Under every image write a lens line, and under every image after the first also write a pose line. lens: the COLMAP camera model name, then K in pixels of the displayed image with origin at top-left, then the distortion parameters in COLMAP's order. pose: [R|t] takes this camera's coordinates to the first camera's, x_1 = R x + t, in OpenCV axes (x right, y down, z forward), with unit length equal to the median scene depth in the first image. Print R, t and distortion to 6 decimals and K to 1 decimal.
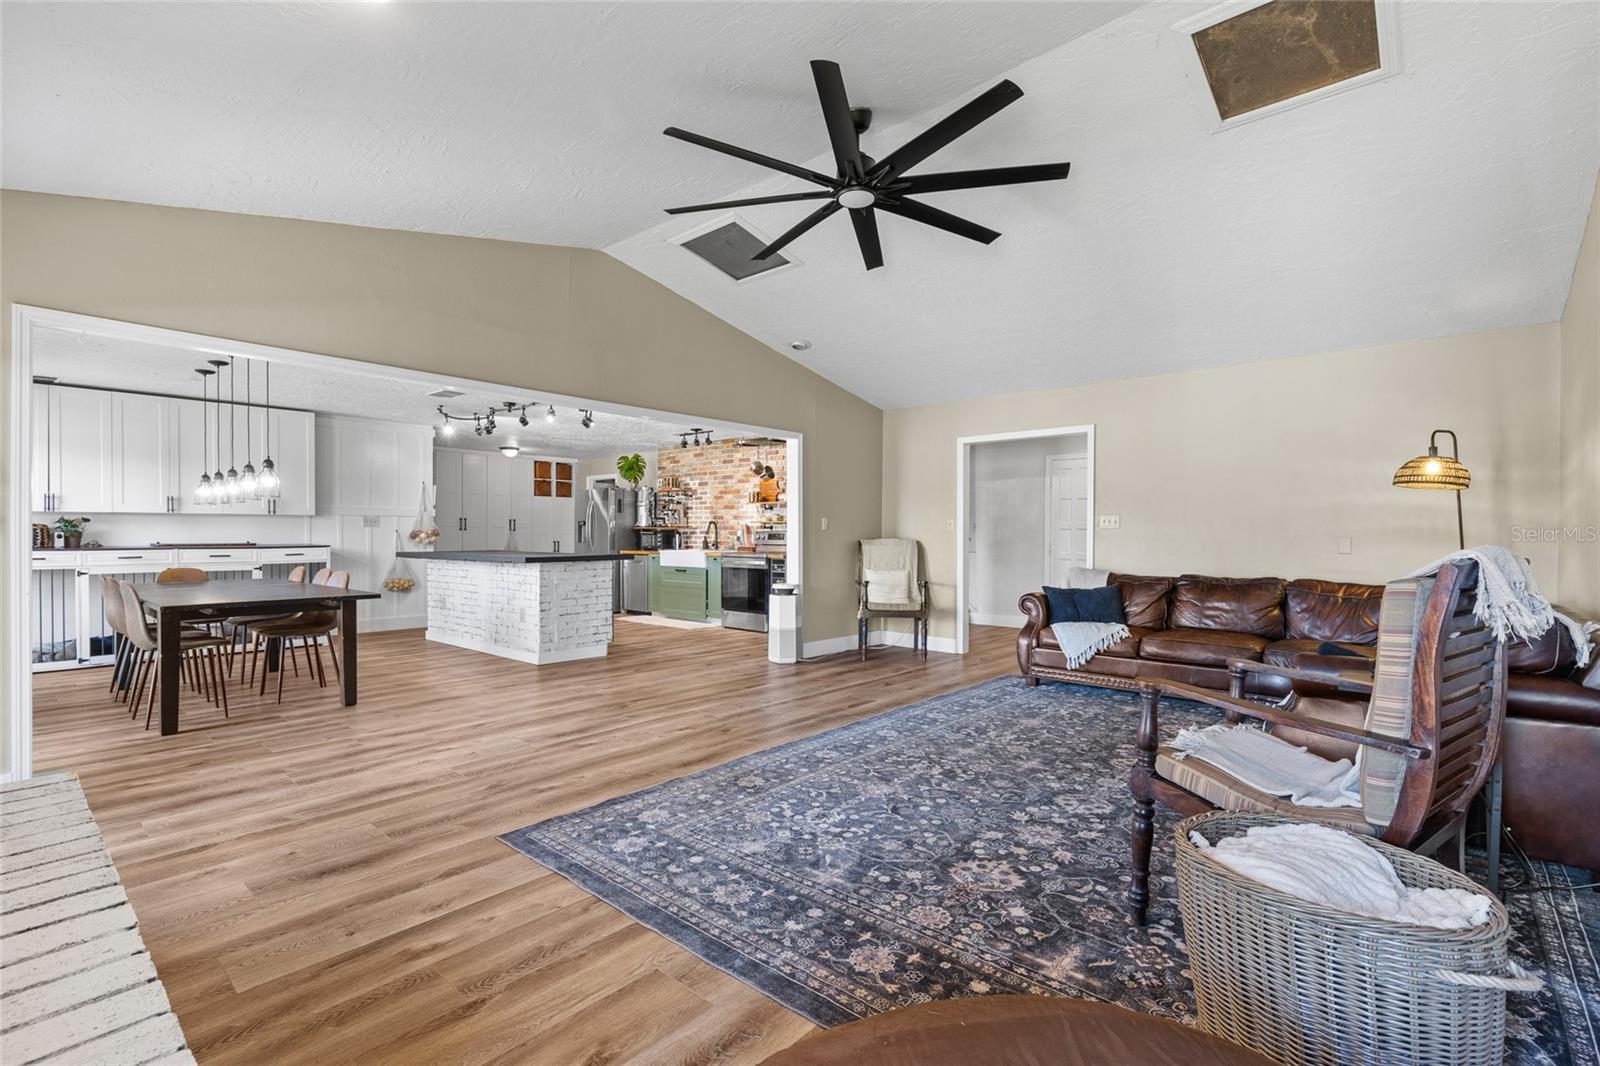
lens RADIAL K [[728.6, 0, 804.1], [0, 728.6, 541.5], [0, 0, 1]] dist [0.010317, -0.002373]
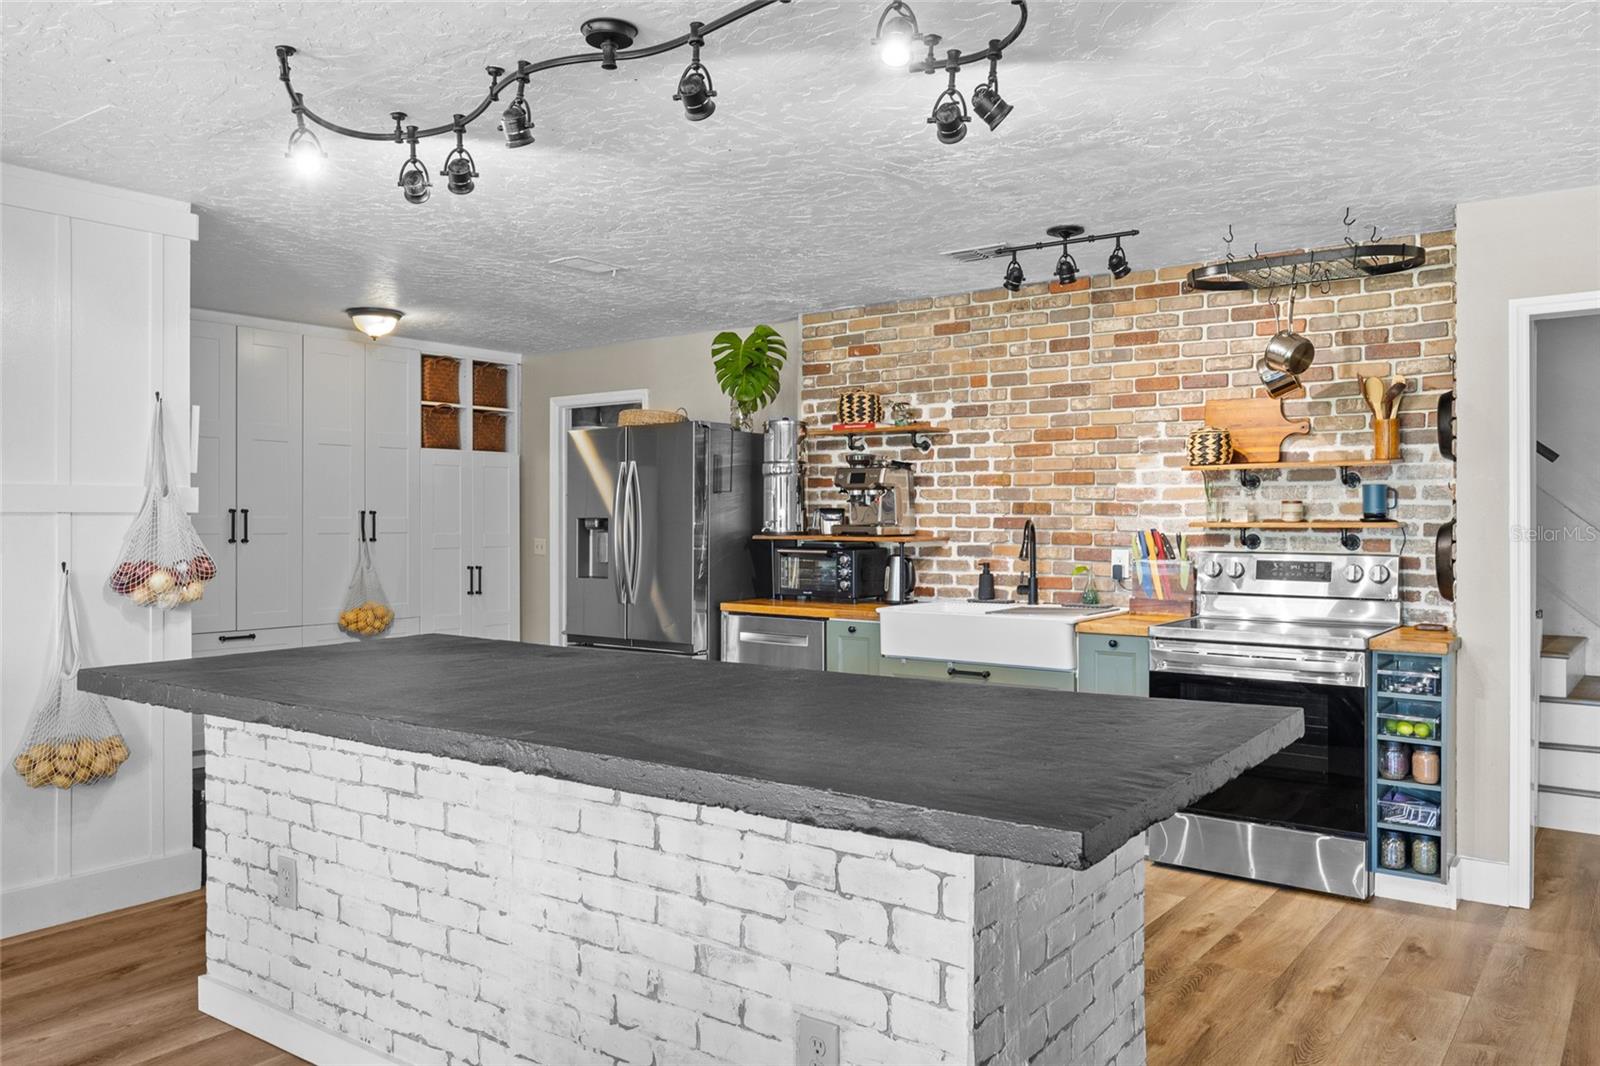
lens RADIAL K [[1178.1, 0, 800.7], [0, 1178.1, 520.5], [0, 0, 1]] dist [0.006063, 0.000308]
pose [[0.996441, -0.003863, 0.084202, -0.268549], [0.004426, 0.999969, -0.006509, -0.023688], [-0.084174, 0.006859, 0.996427, 0.449153]]
